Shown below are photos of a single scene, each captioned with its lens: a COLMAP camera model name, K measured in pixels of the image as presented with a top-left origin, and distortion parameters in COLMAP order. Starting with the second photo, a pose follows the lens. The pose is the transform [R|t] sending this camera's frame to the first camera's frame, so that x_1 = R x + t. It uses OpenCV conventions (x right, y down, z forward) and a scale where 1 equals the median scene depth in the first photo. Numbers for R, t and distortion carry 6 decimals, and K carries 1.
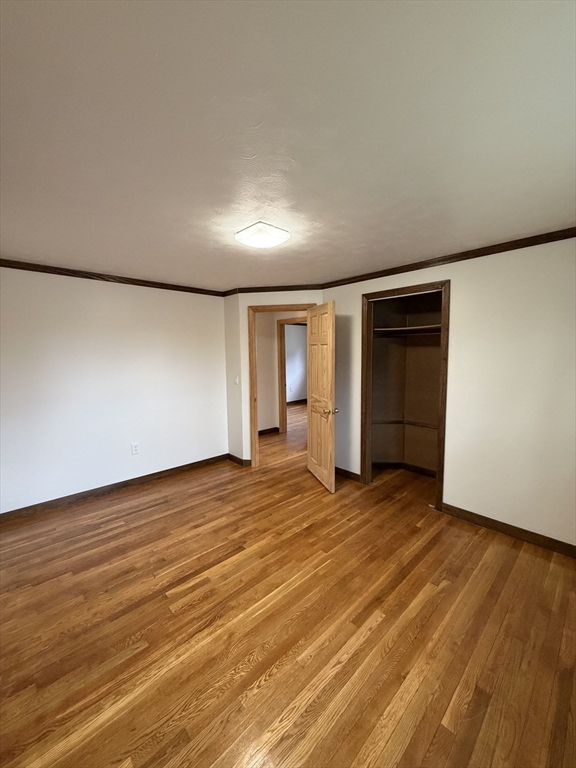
lens RADIAL K [[308.0, 0, 287.2], [0, 308.0, 383.5], [0, 0, 1]] dist [0.001510, 0.000742]
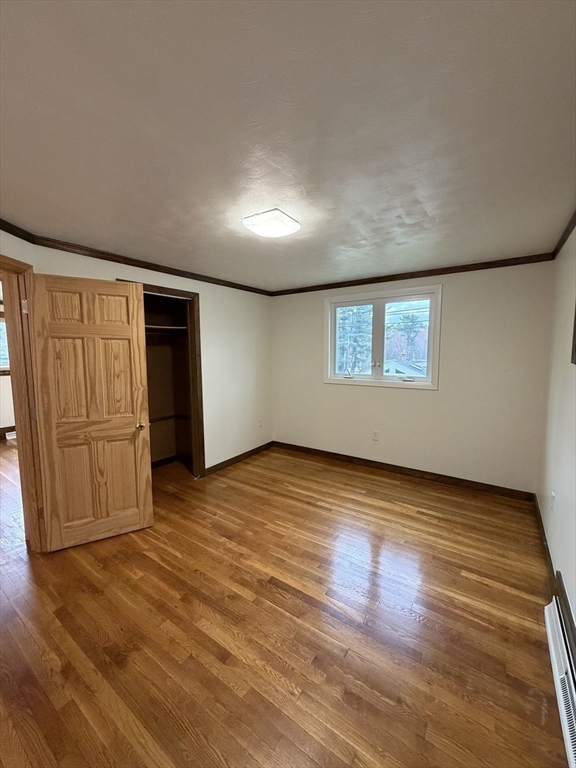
lens RADIAL K [[308.0, 0, 287.2], [0, 308.0, 383.6], [0, 0, 1]] dist [0.001510, 0.000742]
pose [[-0.212781, -0.096233, 0.972349, -0.892426], [0.110592, 0.986372, 0.121822, -0.089970], [-0.970821, 0.133456, -0.199239, 1.017802]]
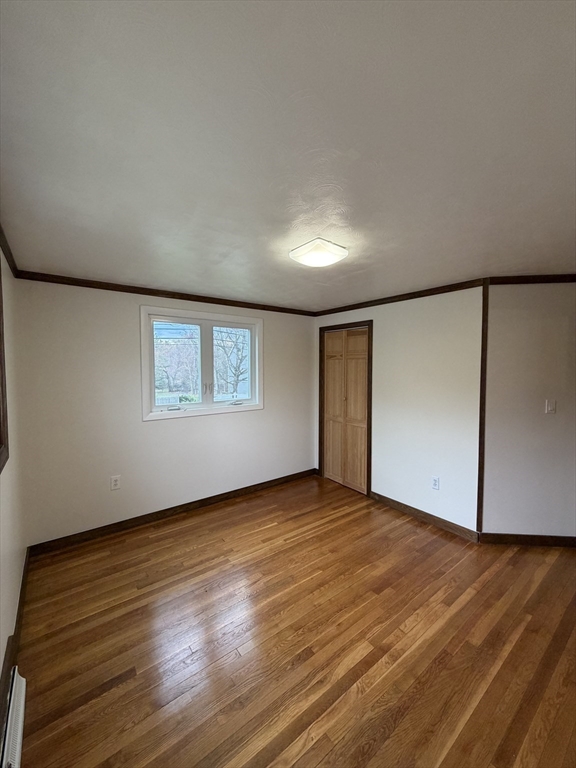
lens RADIAL K [[308.0, 0, 283.9], [0, 308.0, 380.1], [0, 0, 1]] dist [0.001510, 0.000742]
pose [[-0.994071, 0.011076, 0.108165, 0.008173], [0.025979, 0.990180, 0.137366, -0.177748], [-0.105581, 0.139362, -0.984597, 1.592619]]
